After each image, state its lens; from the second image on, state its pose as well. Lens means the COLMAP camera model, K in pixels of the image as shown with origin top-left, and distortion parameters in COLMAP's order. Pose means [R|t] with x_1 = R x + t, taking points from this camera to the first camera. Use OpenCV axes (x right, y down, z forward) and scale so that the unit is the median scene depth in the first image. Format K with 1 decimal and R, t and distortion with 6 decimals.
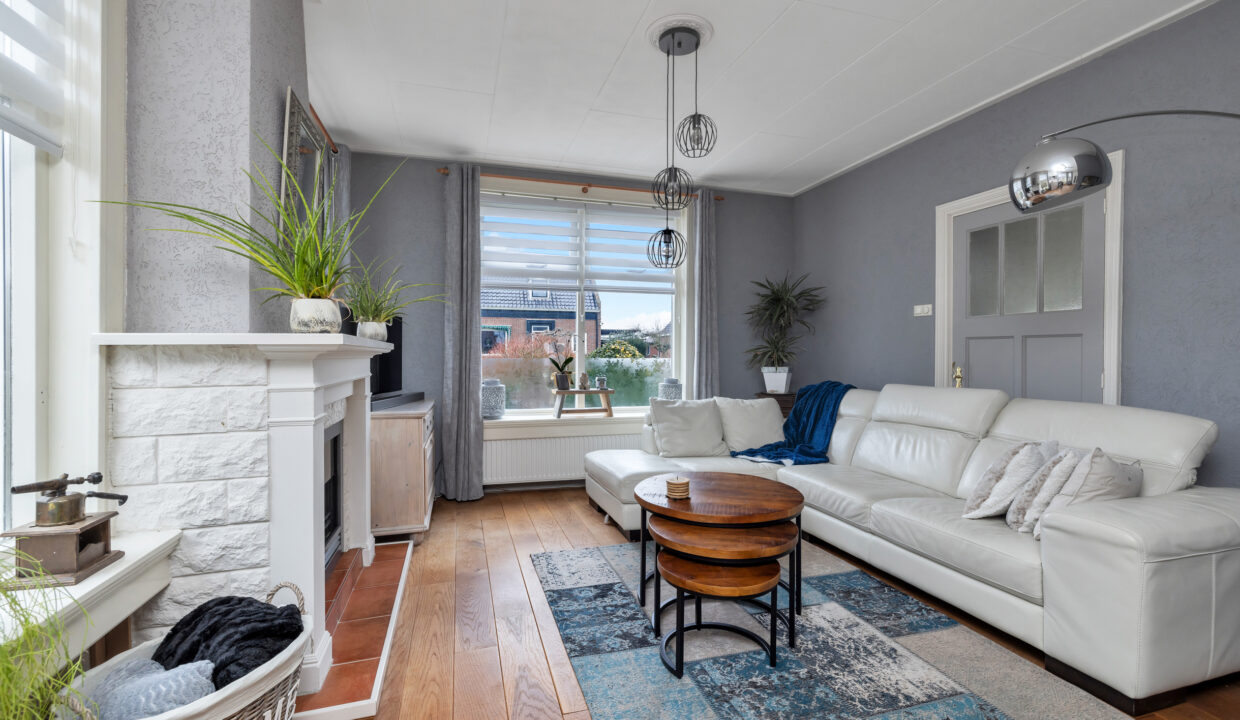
lens RADIAL K [[529.7, 0, 615.9], [0, 529.7, 357.6], [0, 0, 1]] dist [-0.000077, -0.000405]
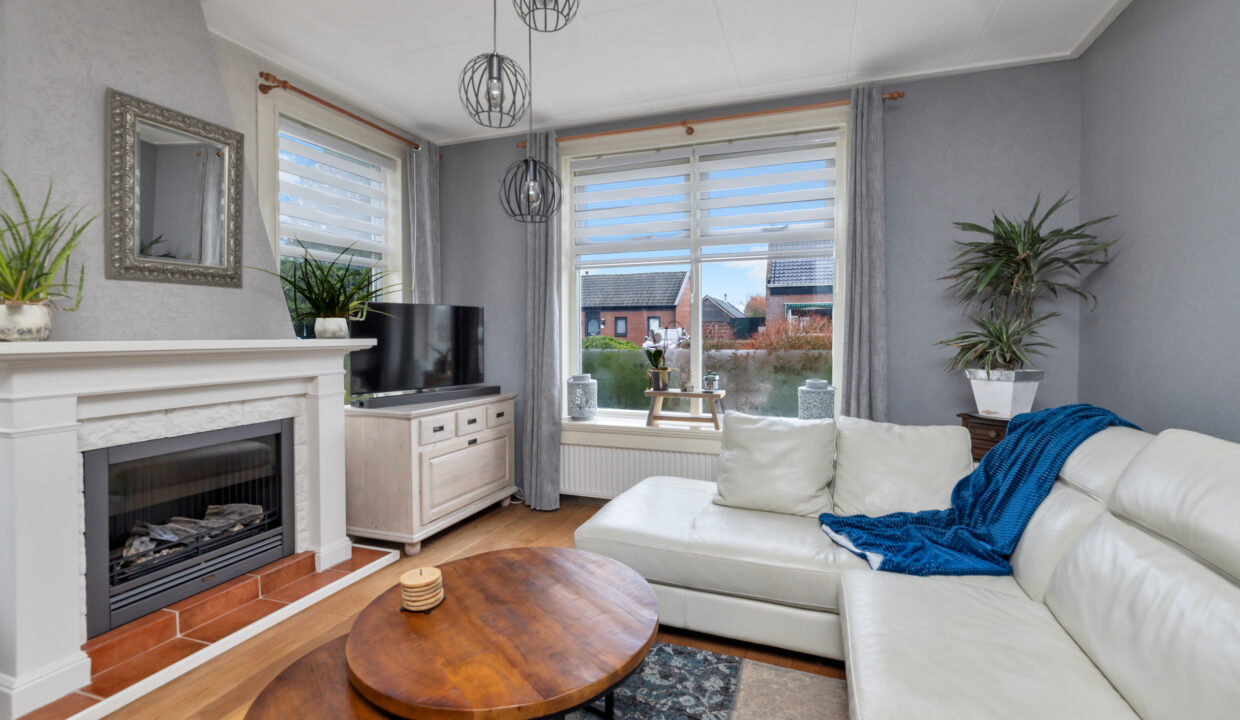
lens RADIAL K [[529.7, 0, 647.7], [0, 529.7, 343.2], [0, 0, 1]] dist [-0.000077, -0.000405]
pose [[0.817854, 0.007397, -0.575378, 0.338457], [0.000673, 0.999904, 0.013811, -0.020138], [0.575425, -0.011683, 0.817771, 0.340506]]
